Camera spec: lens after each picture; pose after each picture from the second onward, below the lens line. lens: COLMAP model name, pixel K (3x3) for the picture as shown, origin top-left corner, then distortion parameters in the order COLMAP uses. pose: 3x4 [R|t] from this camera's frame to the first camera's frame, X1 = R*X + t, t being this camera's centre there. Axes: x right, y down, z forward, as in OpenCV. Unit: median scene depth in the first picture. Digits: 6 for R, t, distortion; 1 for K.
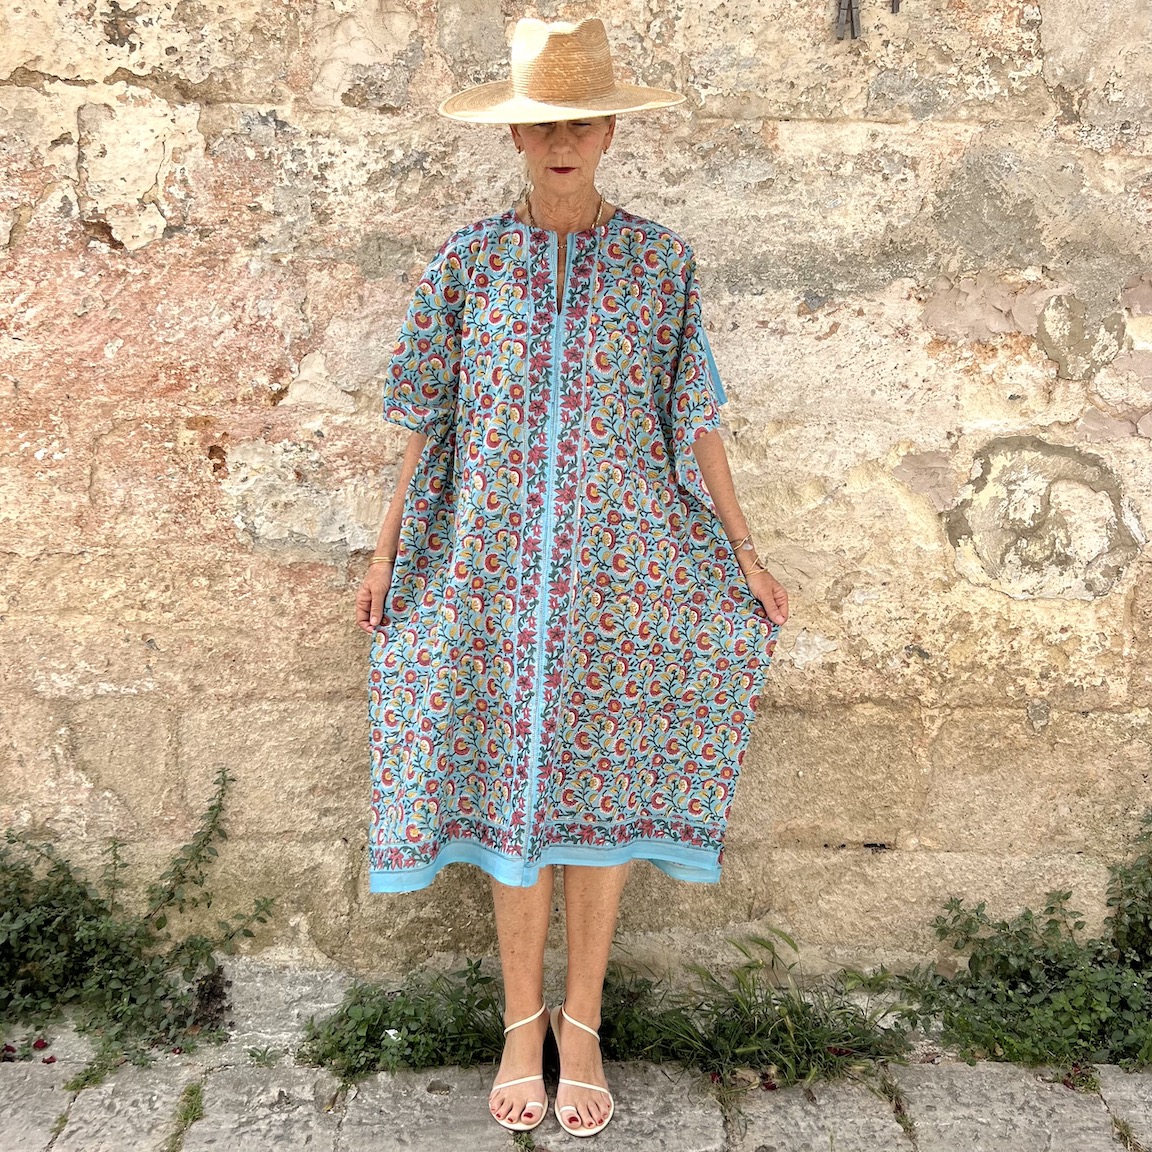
lens RADIAL K [[1212.2, 0, 556.4], [0, 1212.2, 626.0], [0, 0, 1]] dist [-0.005112, 0.000000]
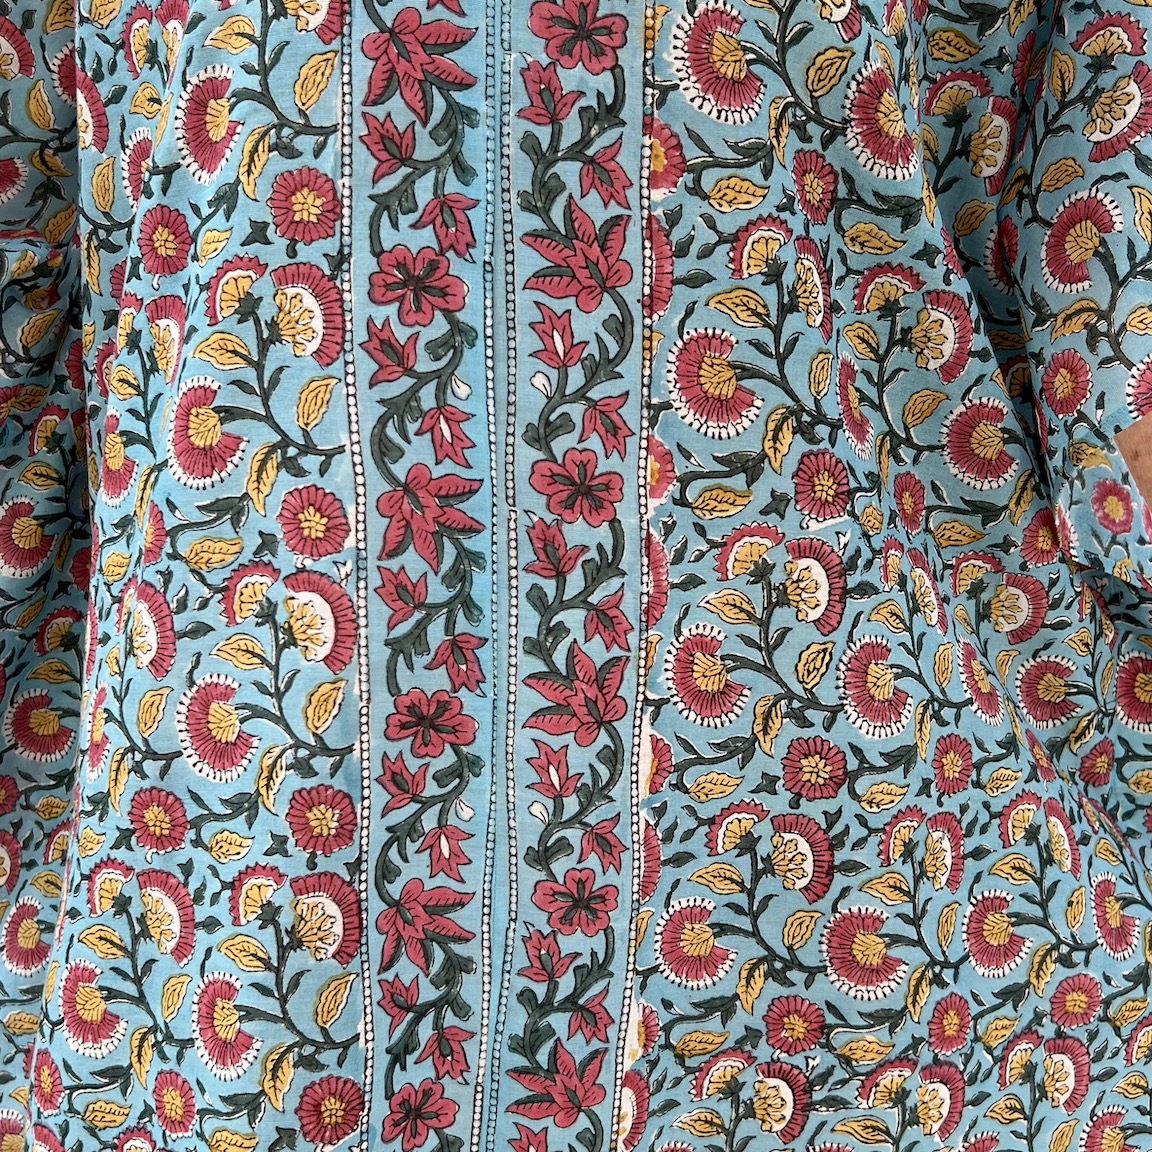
lens RADIAL K [[1138.0, 0, 578.9], [0, 1138.0, 575.4], [0, 0, 1]] dist [-0.003818, 0.000000]
pose [[0.994526, -0.020006, -0.102553, 0.034402], [0.000608, 0.982590, -0.185784, -0.102048], [0.104484, 0.184705, 0.977224, 0.884575]]
